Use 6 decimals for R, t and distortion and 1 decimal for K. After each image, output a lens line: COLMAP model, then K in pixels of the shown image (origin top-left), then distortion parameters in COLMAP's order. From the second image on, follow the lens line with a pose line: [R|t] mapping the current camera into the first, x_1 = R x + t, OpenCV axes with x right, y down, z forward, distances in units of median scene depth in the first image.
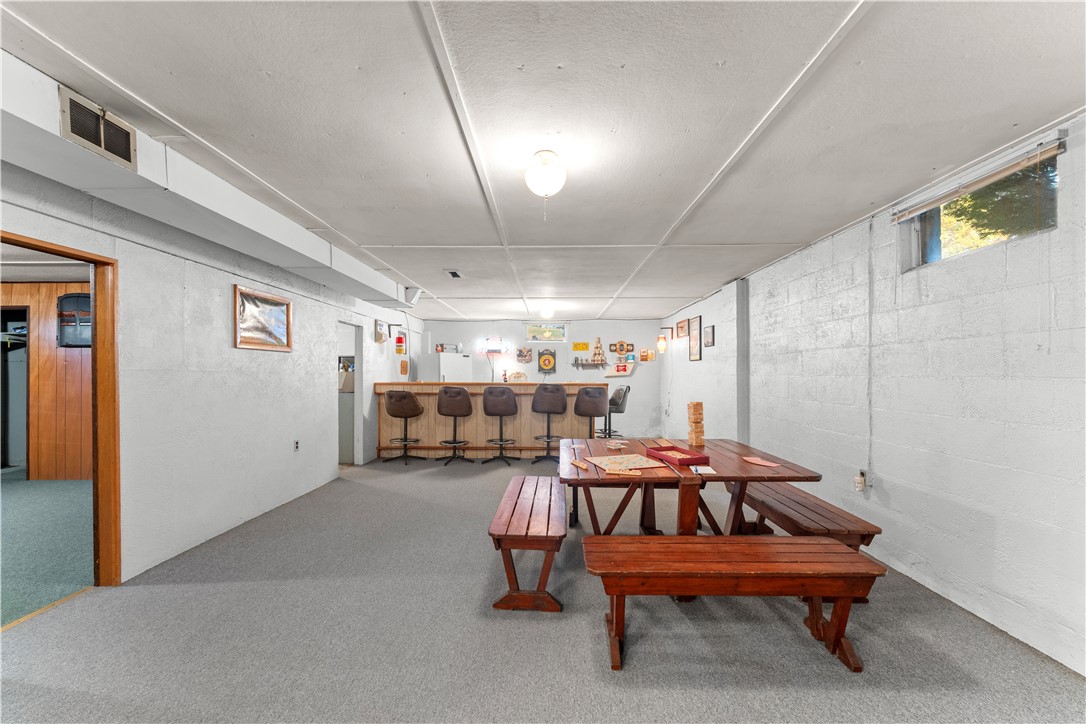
lens RADIAL K [[438.0, 0, 541.4], [0, 438.0, 373.7], [0, 0, 1]] dist [0.000739, 0.000058]
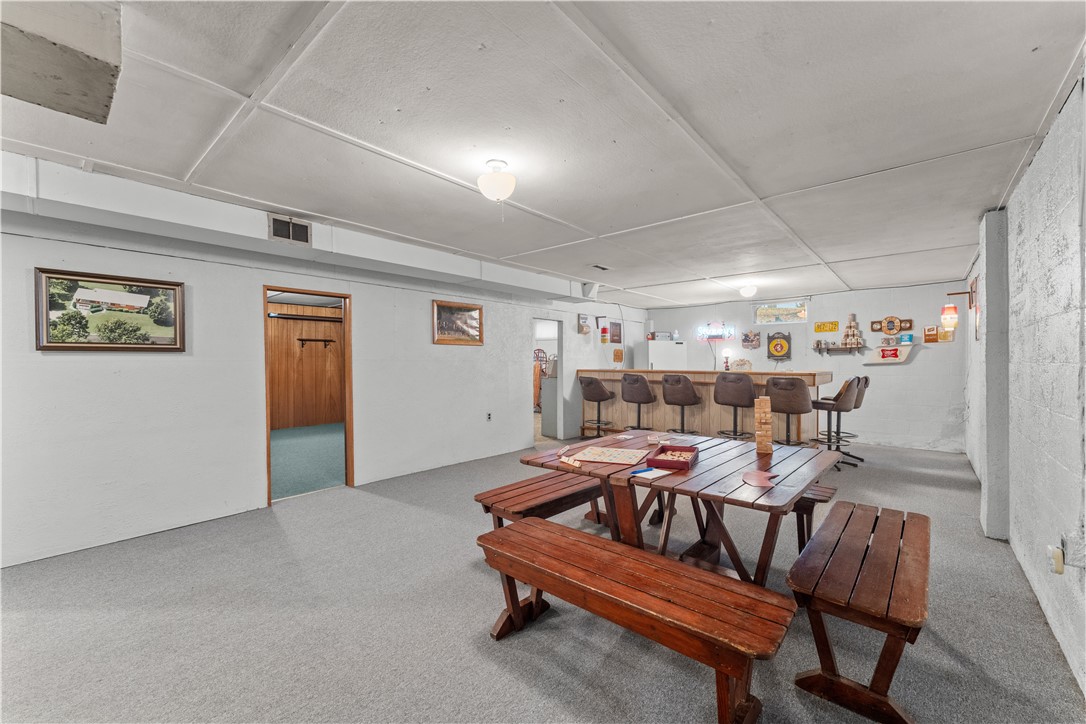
lens RADIAL K [[433.7, 0, 543.4], [0, 433.7, 365.6], [0, 0, 1]] dist [-0.000907, -0.000145]
pose [[0.766627, 0.003258, -0.642084, 0.253121], [0.003138, 0.999956, 0.008821, 0.000434], [0.642085, -0.008777, 0.766583, 0.073711]]
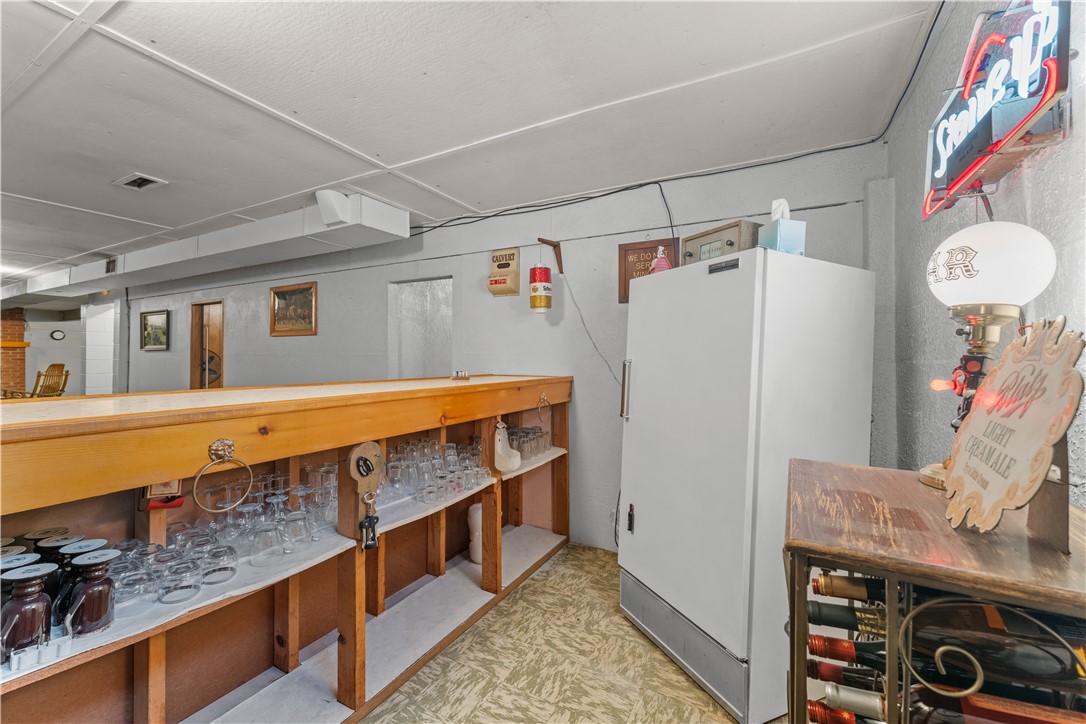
lens RADIAL K [[434.2, 0, 543.0], [0, 434.2, 362.0], [0, 0, 1]] dist [0.000990, -0.000137]
pose [[-0.456293, 0.003917, -0.889821, 0.046967], [-0.005597, 0.999958, 0.007272, 0.001735], [0.889812, 0.008298, -0.456252, 1.181115]]
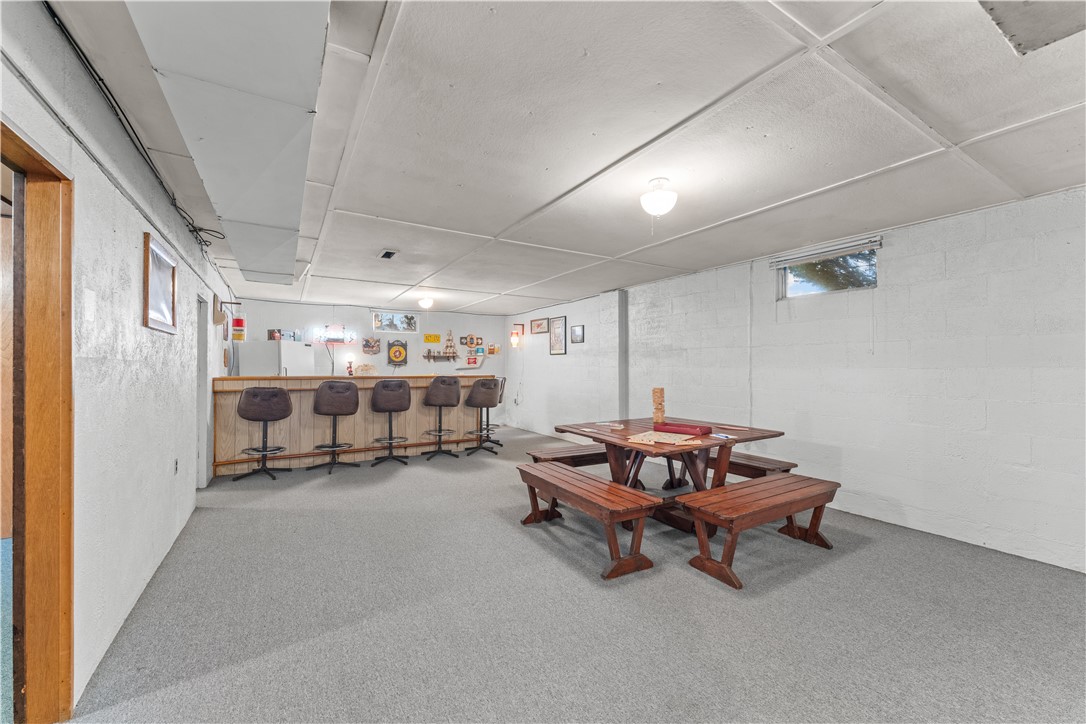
lens RADIAL K [[434.2, 0, 543.0], [0, 434.2, 362.0], [0, 0, 1]] dist [0.000990, -0.000137]
pose [[0.843824, 0.005474, 0.536592, -0.279237], [0.000203, 0.999945, -0.010520, 0.001440], [-0.536620, 0.008986, 0.843776, 0.055936]]
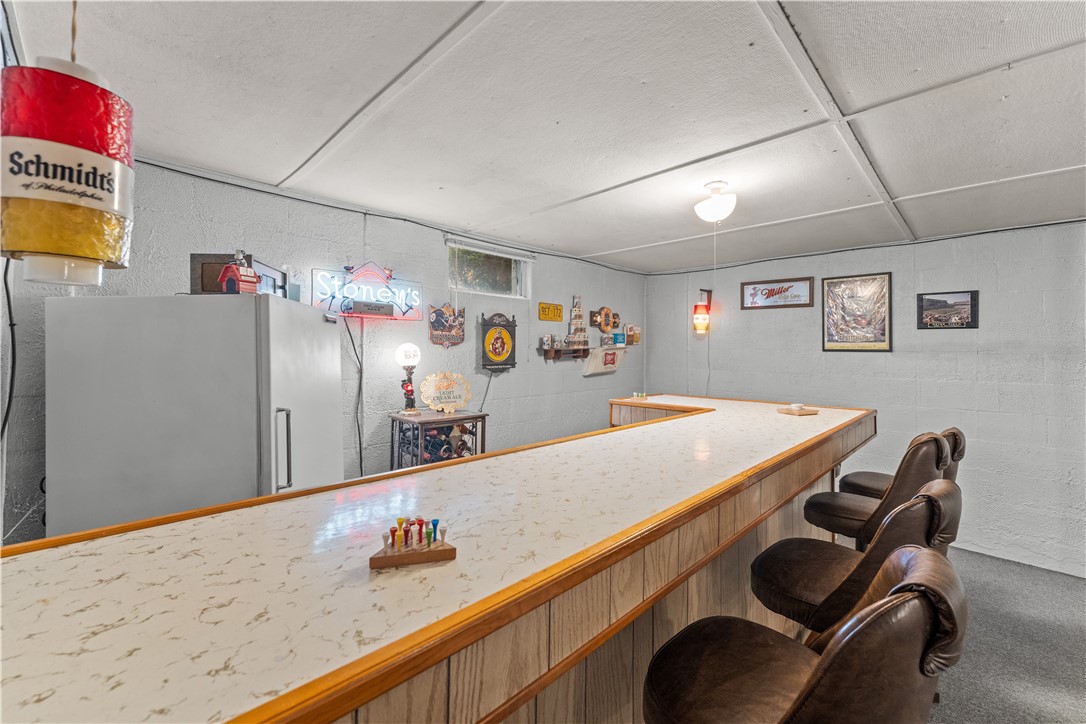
lens RADIAL K [[441.1, 0, 544.6], [0, 441.1, 347.7], [0, 0, 1]] dist [0.000205, -0.000049]
pose [[0.685361, 0.008698, 0.728151, -0.319242], [-0.007216, 0.999961, -0.005153, -0.027370], [-0.728167, -0.001723, 0.685397, 0.856573]]
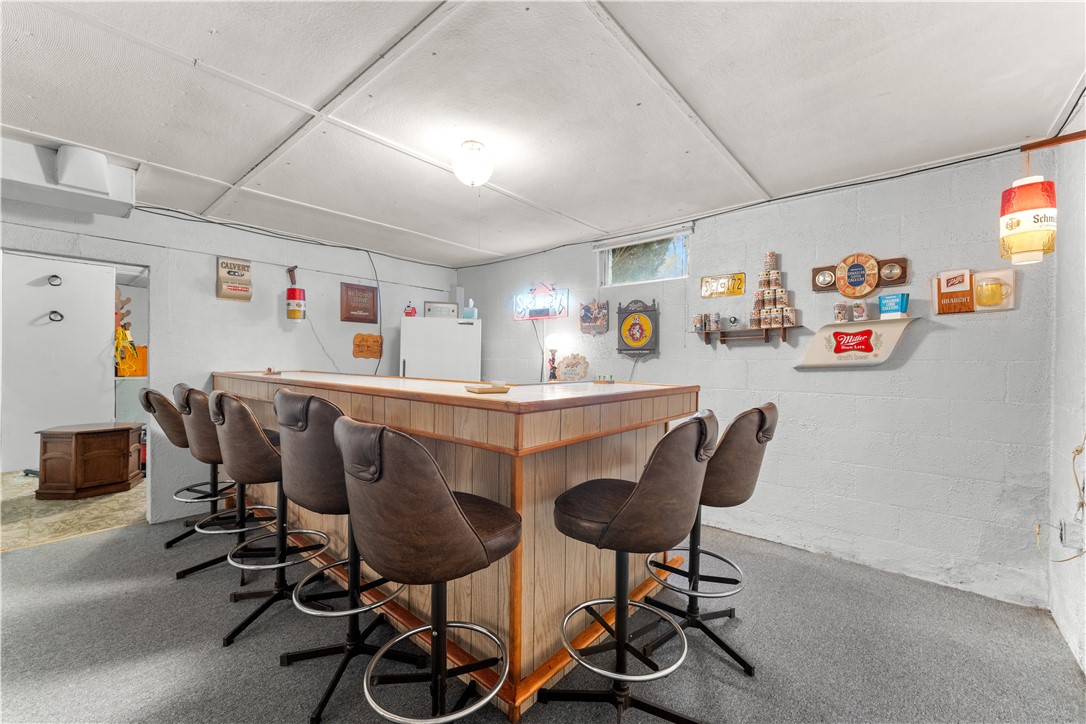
lens RADIAL K [[434.2, 0, 543.0], [0, 434.2, 362.0], [0, 0, 1]] dist [0.000990, -0.000137]
pose [[0.773311, 0.008395, -0.633971, 0.257343], [-0.006427, 0.999965, 0.005403, 0.002264], [0.633994, -0.000103, 0.773338, 0.774911]]
